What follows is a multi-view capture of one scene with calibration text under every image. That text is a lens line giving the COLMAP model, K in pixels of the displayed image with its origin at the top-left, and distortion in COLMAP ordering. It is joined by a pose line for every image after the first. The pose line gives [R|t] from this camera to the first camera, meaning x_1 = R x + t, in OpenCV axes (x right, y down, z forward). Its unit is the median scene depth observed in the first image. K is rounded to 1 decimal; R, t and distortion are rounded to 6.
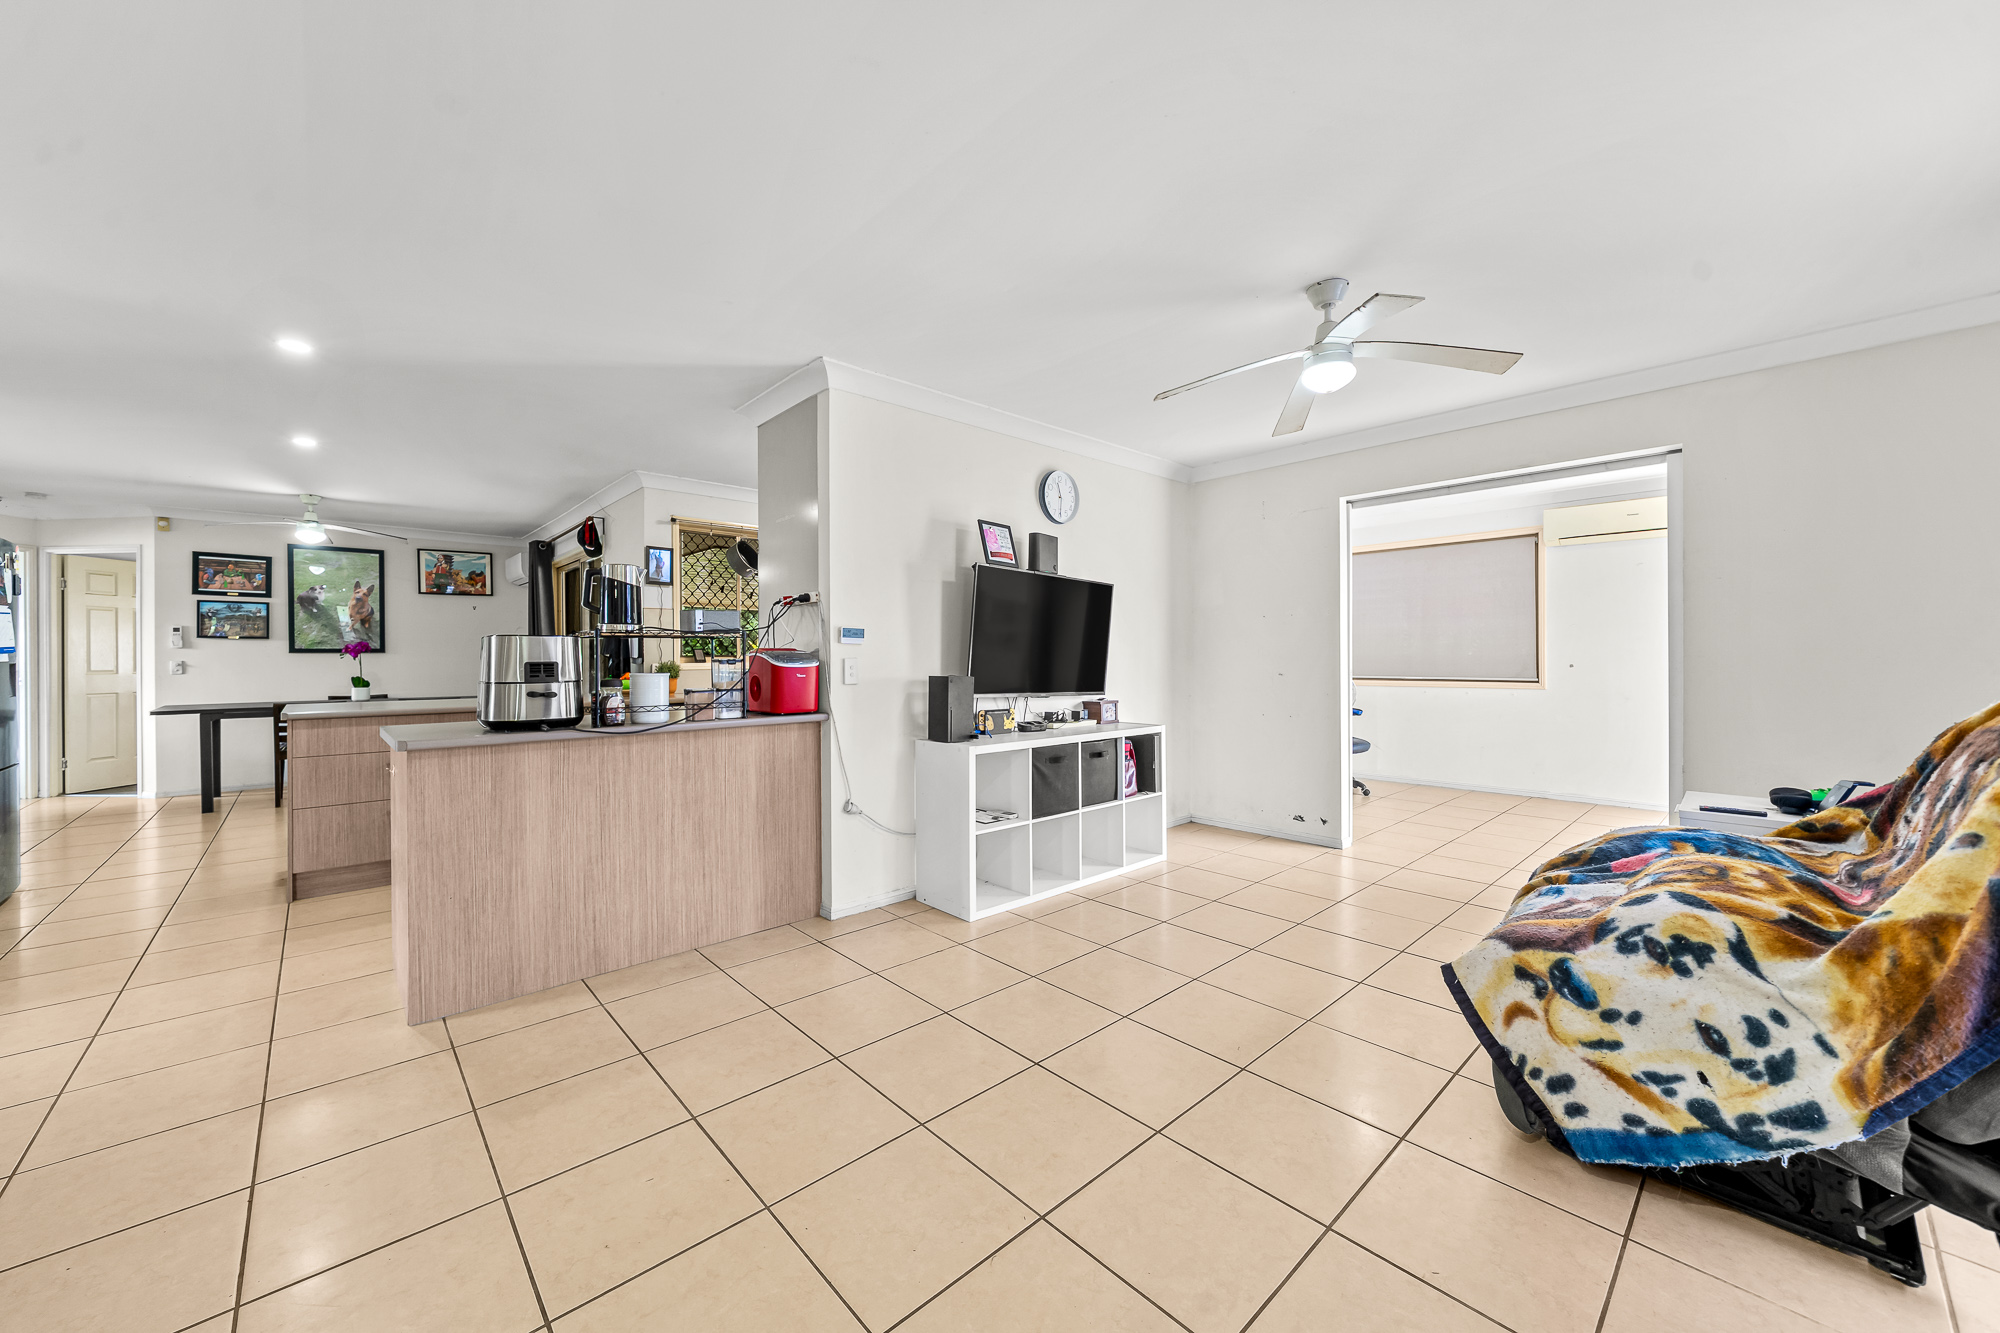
lens RADIAL K [[738.3, 0, 988.3], [0, 738.3, 643.3], [0, 0, 1]] dist [-0.000027, 0.000170]
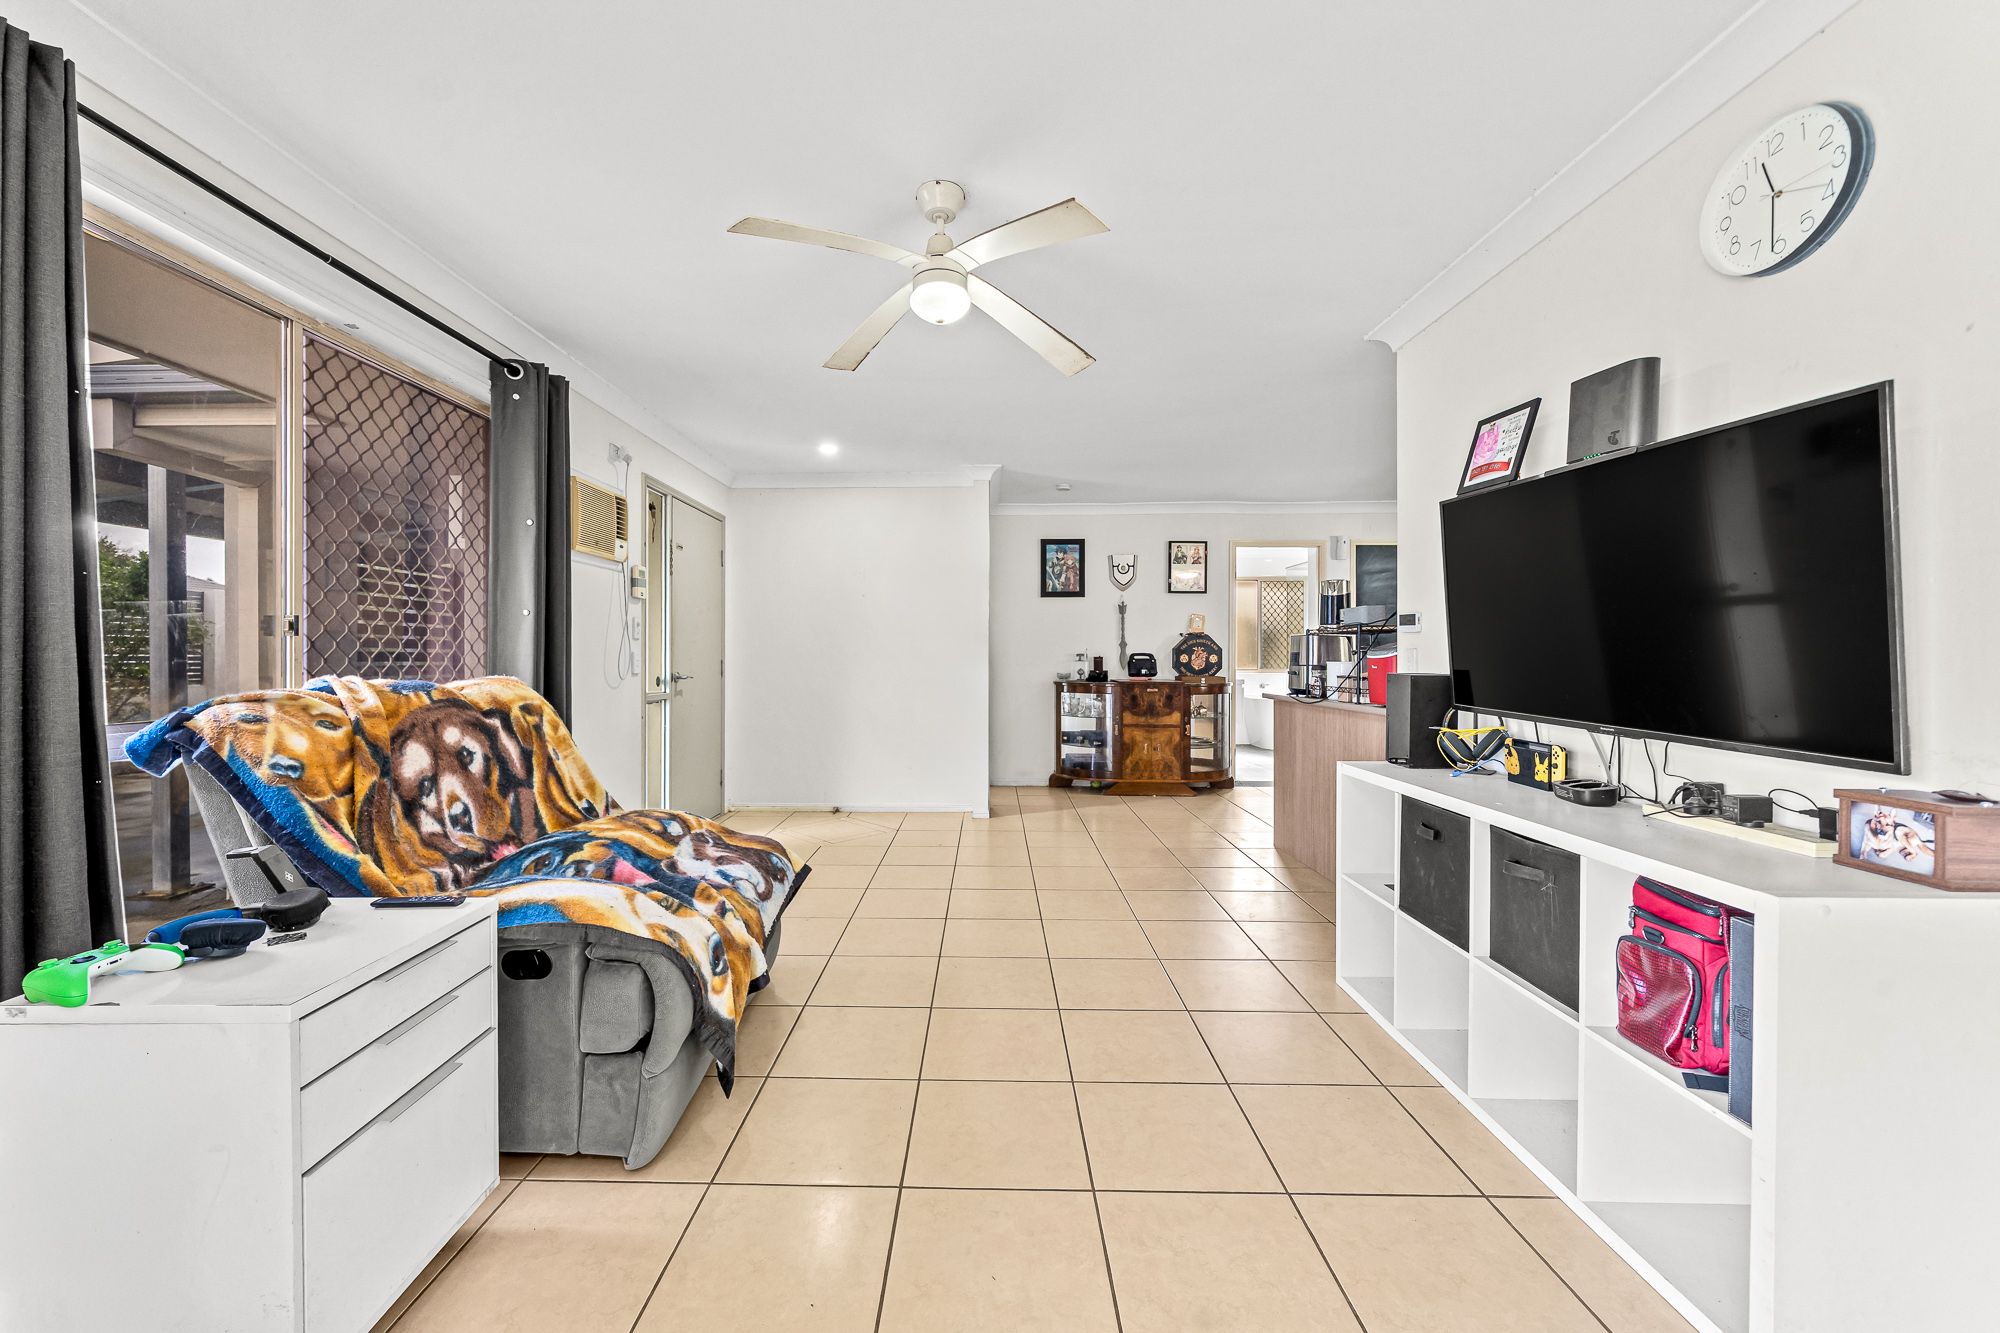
lens RADIAL K [[750.7, 0, 984.8], [0, 750.7, 663.5], [0, 0, 1]] dist [0.000528, 0.000066]
pose [[-0.679165, 0.008682, -0.733934, 0.687924], [0.006285, 0.999962, 0.006012, 0.025240], [0.733959, -0.000530, -0.679194, 1.066846]]
